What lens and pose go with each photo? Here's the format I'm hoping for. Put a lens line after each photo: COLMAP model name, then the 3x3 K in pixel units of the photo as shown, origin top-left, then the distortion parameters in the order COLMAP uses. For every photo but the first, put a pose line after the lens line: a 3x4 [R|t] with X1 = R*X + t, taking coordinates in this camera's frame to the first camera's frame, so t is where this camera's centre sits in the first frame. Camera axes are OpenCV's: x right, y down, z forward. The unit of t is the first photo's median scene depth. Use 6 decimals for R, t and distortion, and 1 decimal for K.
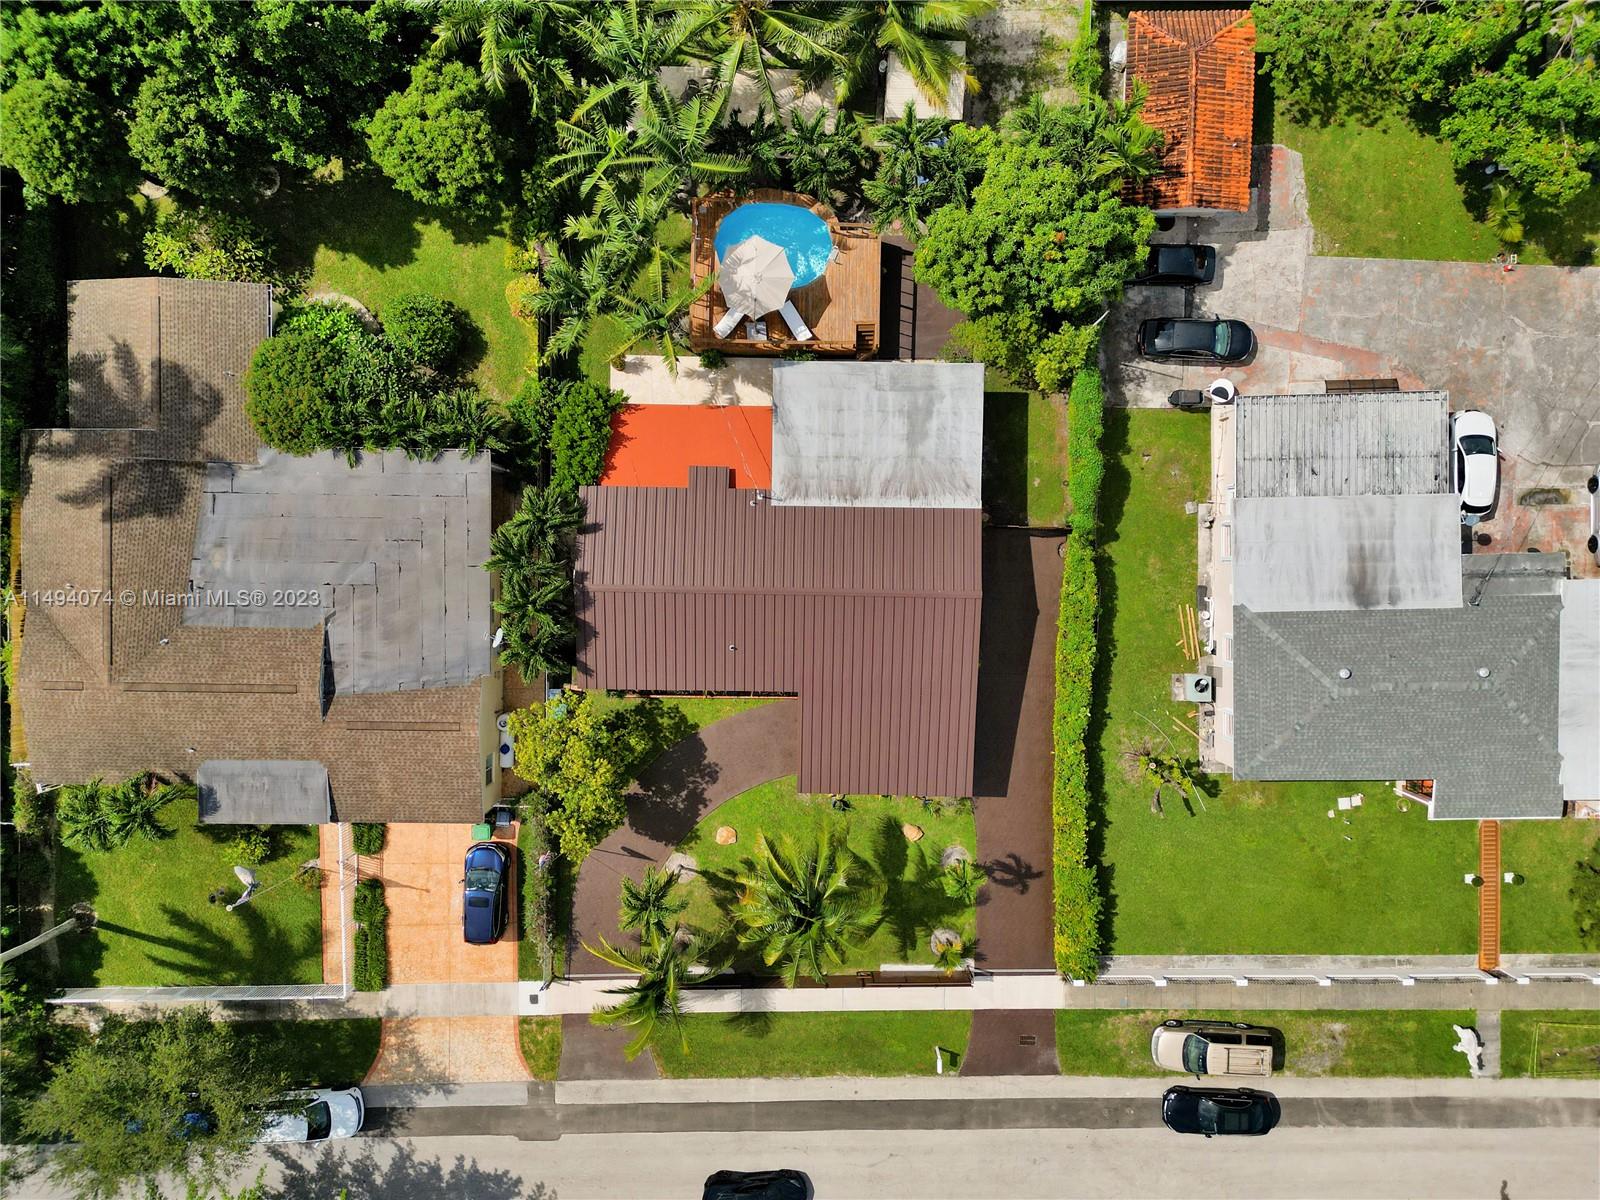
lens RADIAL K [[1126.7, 0, 800.5], [0, 1126.7, 597.3], [0, 0, 1]] dist [0.055612, -0.048672]
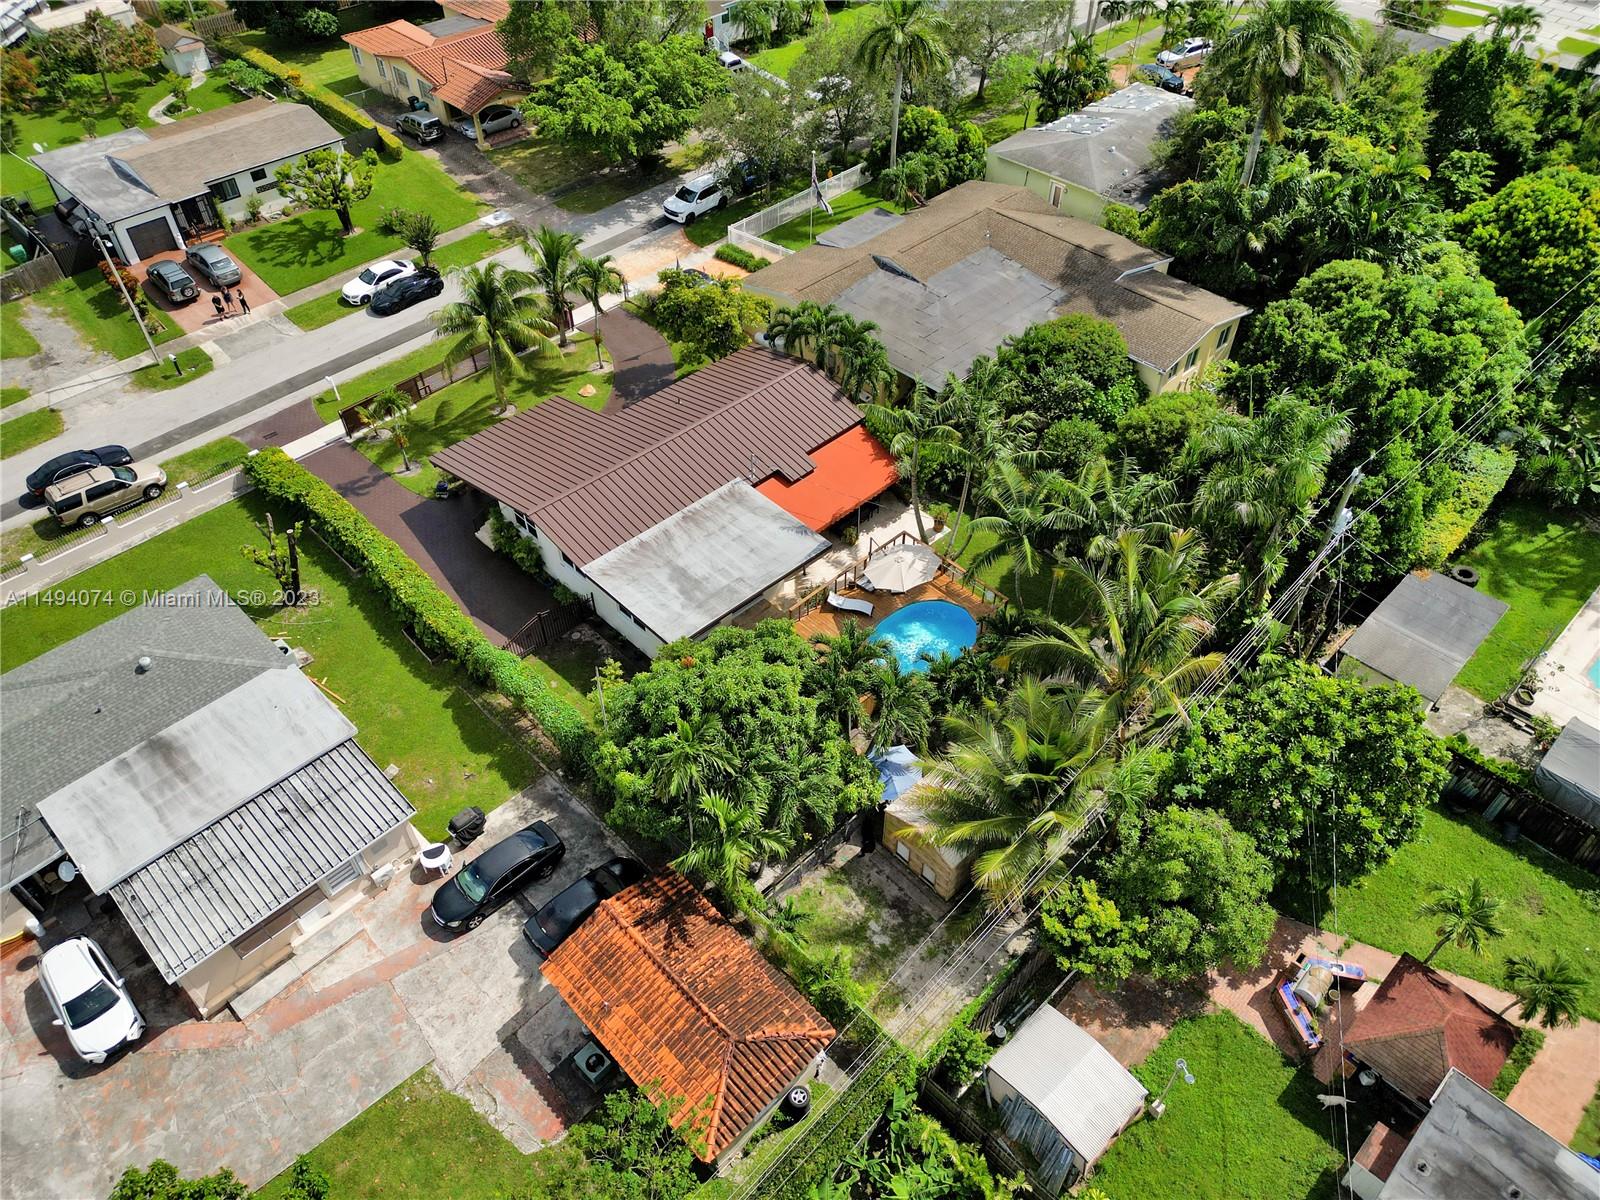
lens RADIAL K [[1126.7, 0, 797.2], [0, 1126.7, 607.7], [0, 0, 1]] dist [0.055612, -0.048672]
pose [[-0.710495, 0.508445, -0.486498, 0.473598], [-0.703631, -0.523142, 0.480859, -0.639334], [-0.010017, 0.683963, 0.729448, 0.269175]]
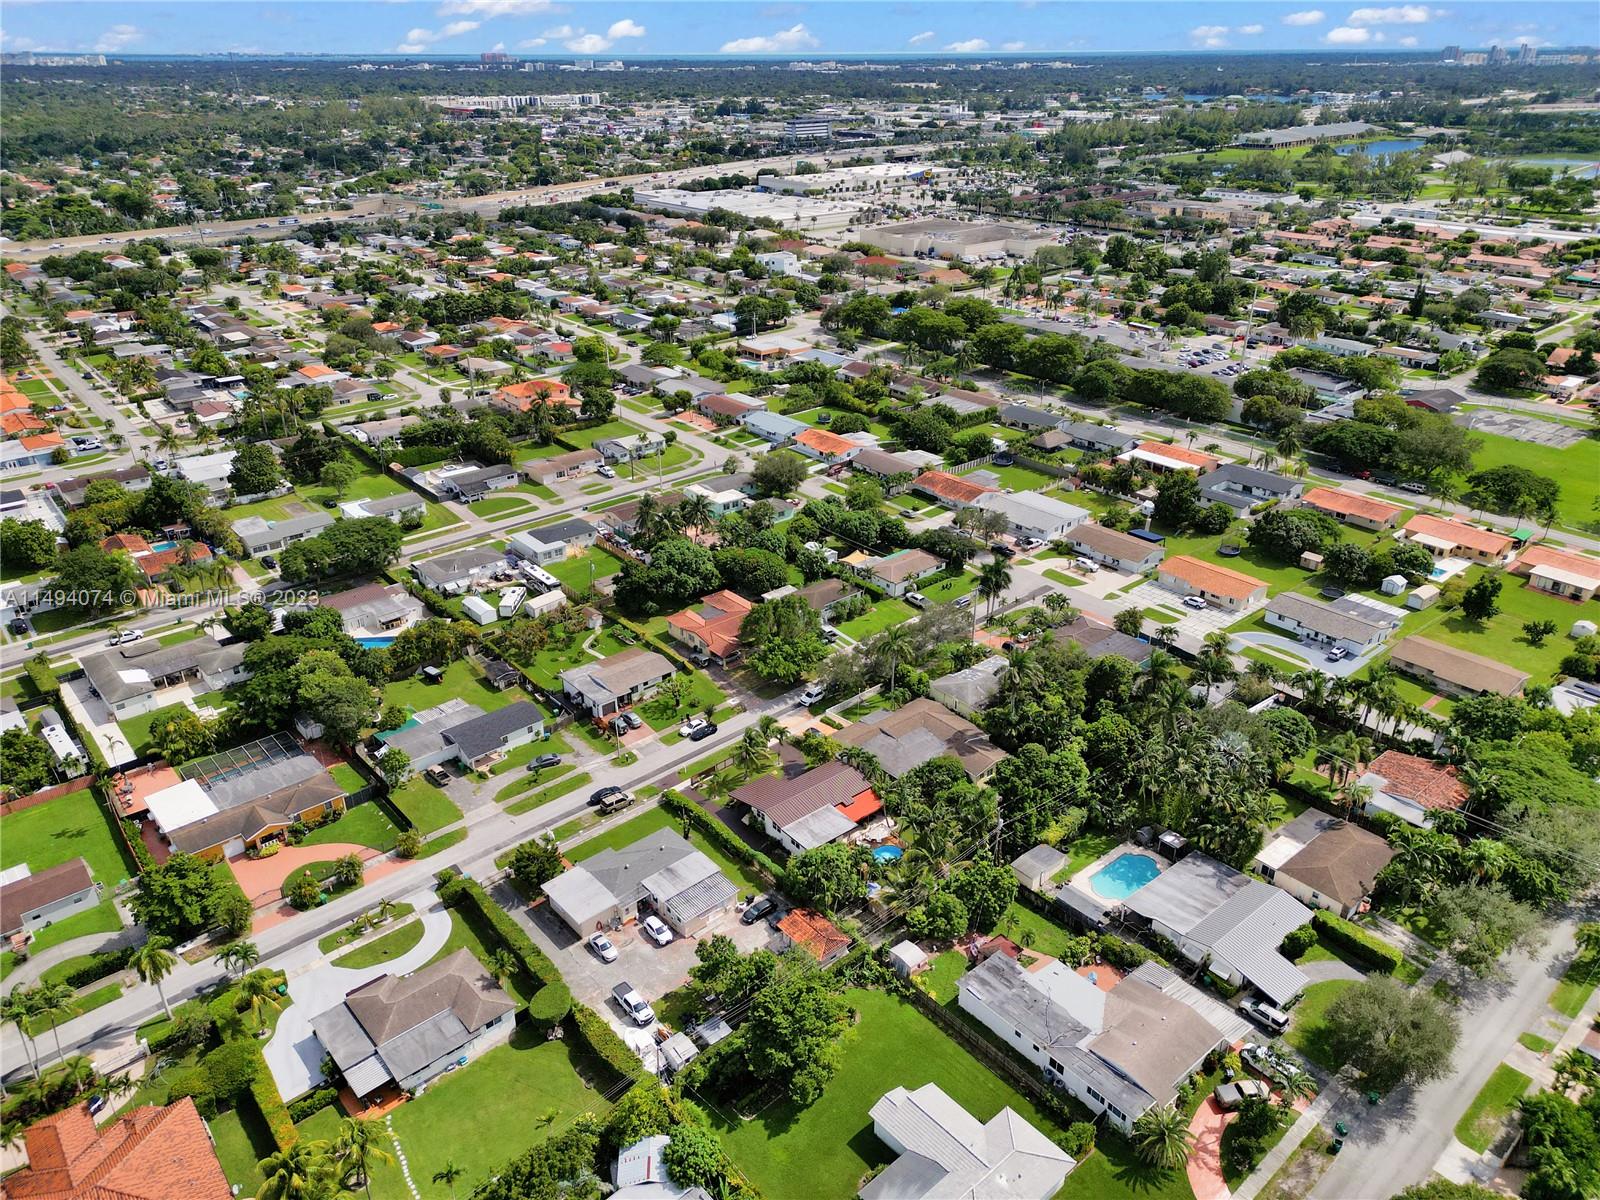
lens RADIAL K [[1126.7, 0, 796.7], [0, 1126.7, 600.5], [0, 0, 1]] dist [0.055612, -0.048672]
pose [[-0.758345, 0.297625, -0.579942, 1.650464], [-0.651714, -0.364597, 0.665085, -1.844965], [-0.013499, 0.882320, 0.470456, -1.015398]]
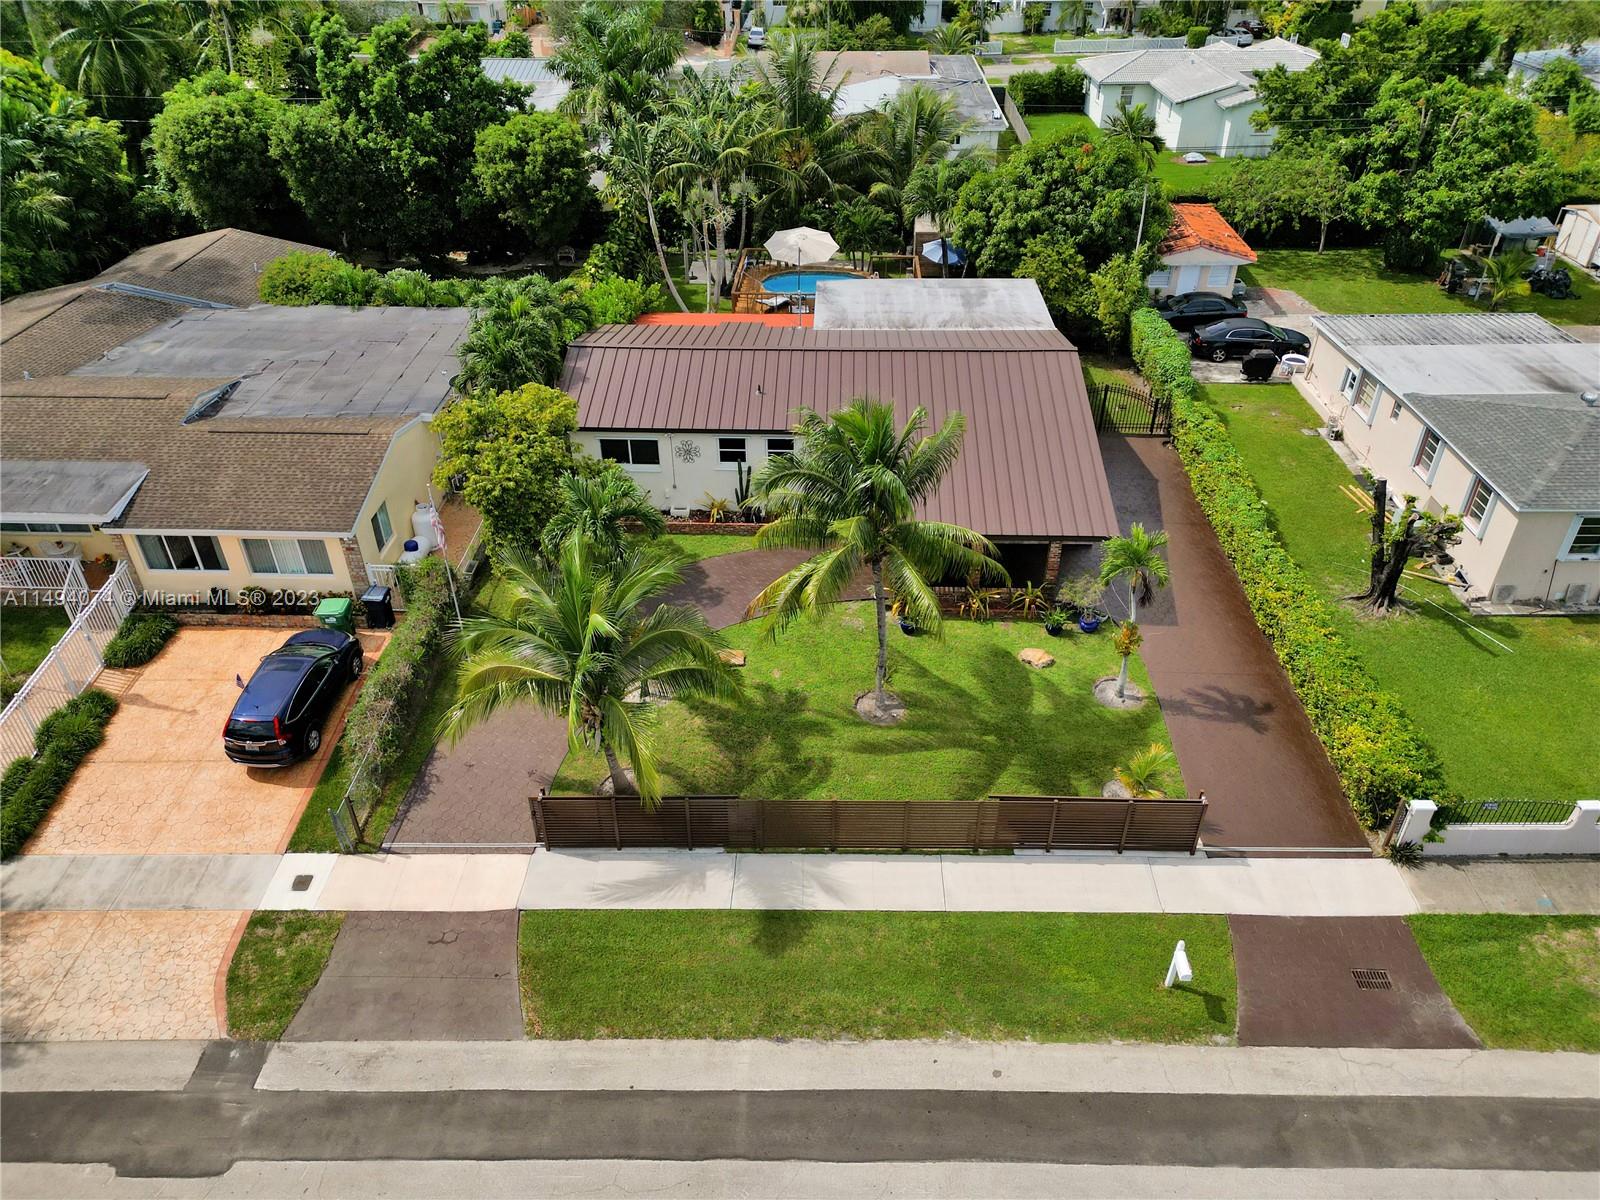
lens RADIAL K [[1126.7, 0, 798.7], [0, 1126.7, 605.5], [0, 0, 1]] dist [0.055612, -0.048672]
pose [[0.999778, 0.014633, -0.015190, -0.018696], [-0.020693, 0.541186, -0.840648, 0.692294], [-0.004081, 0.840776, 0.541368, 0.640147]]
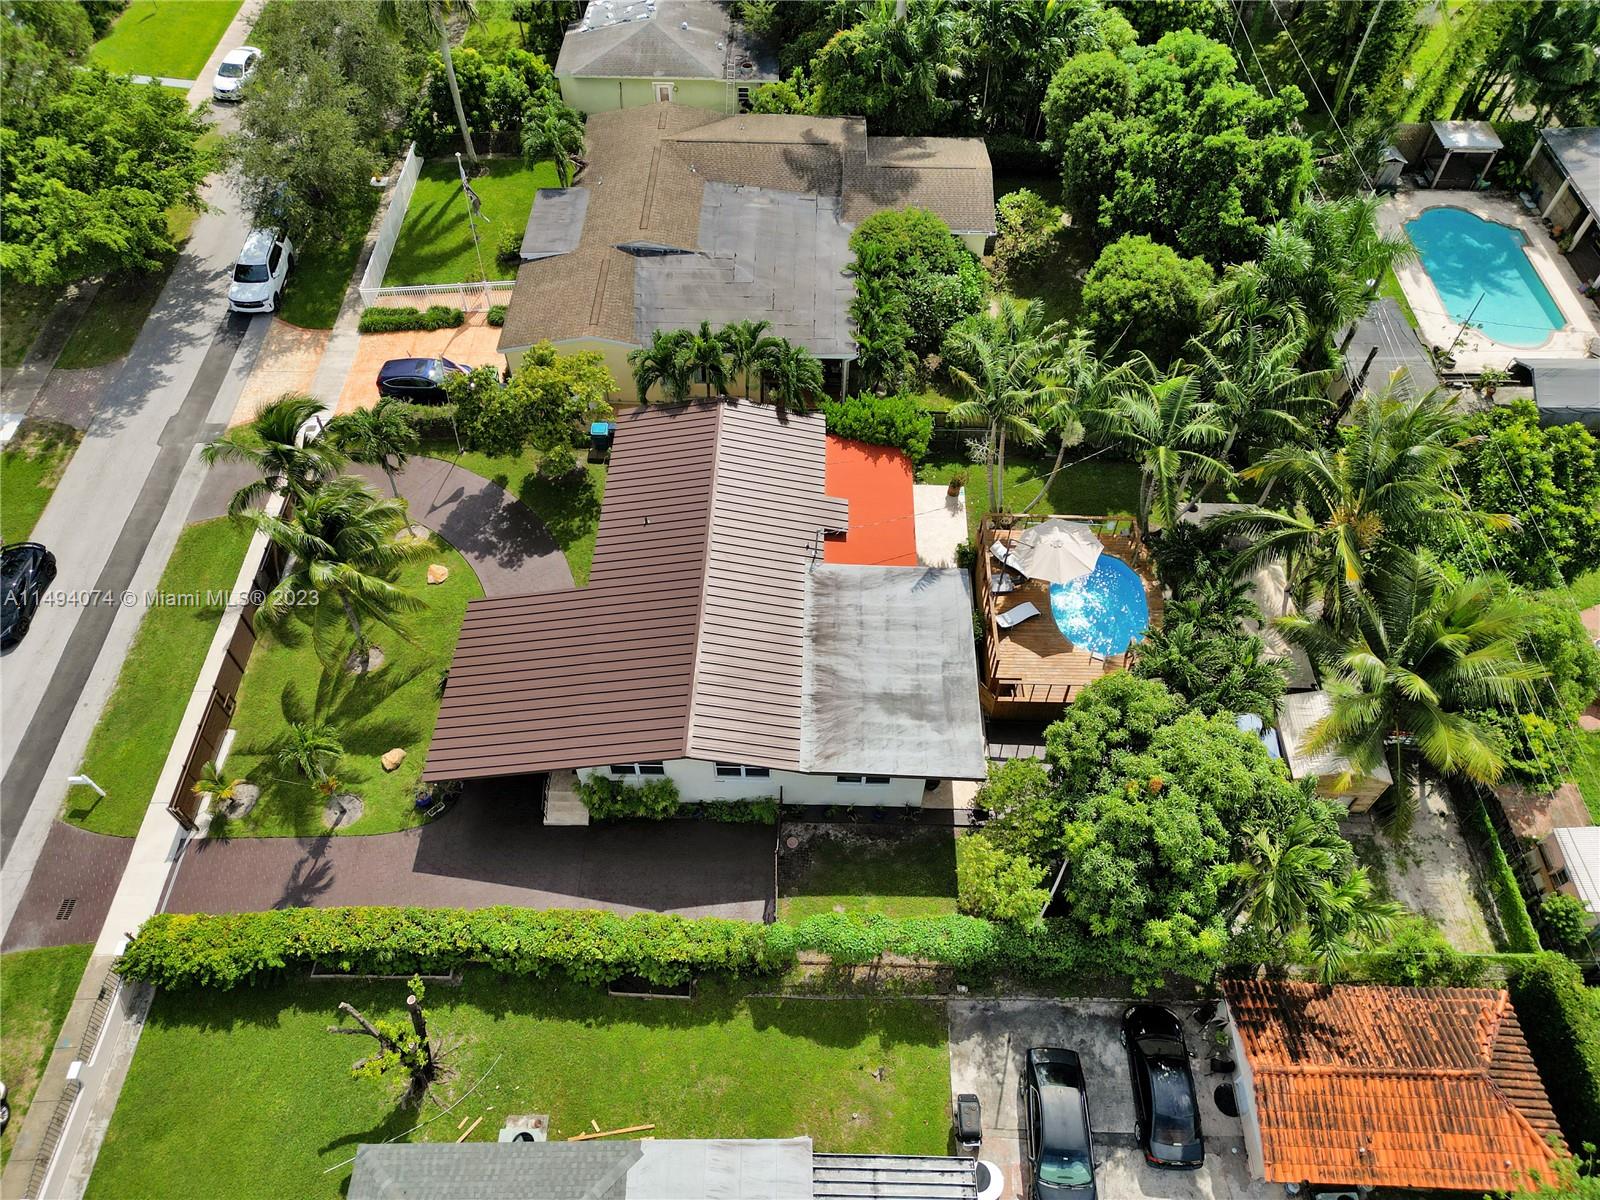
lens RADIAL K [[1126.7, 0, 797.5], [0, 1126.7, 595.5], [0, 0, 1]] dist [0.055612, -0.048672]
pose [[-0.008070, 0.793111, -0.609023, 0.481755], [-0.999156, -0.030932, -0.027042, -0.047729], [-0.040286, 0.608291, 0.792691, 0.286640]]
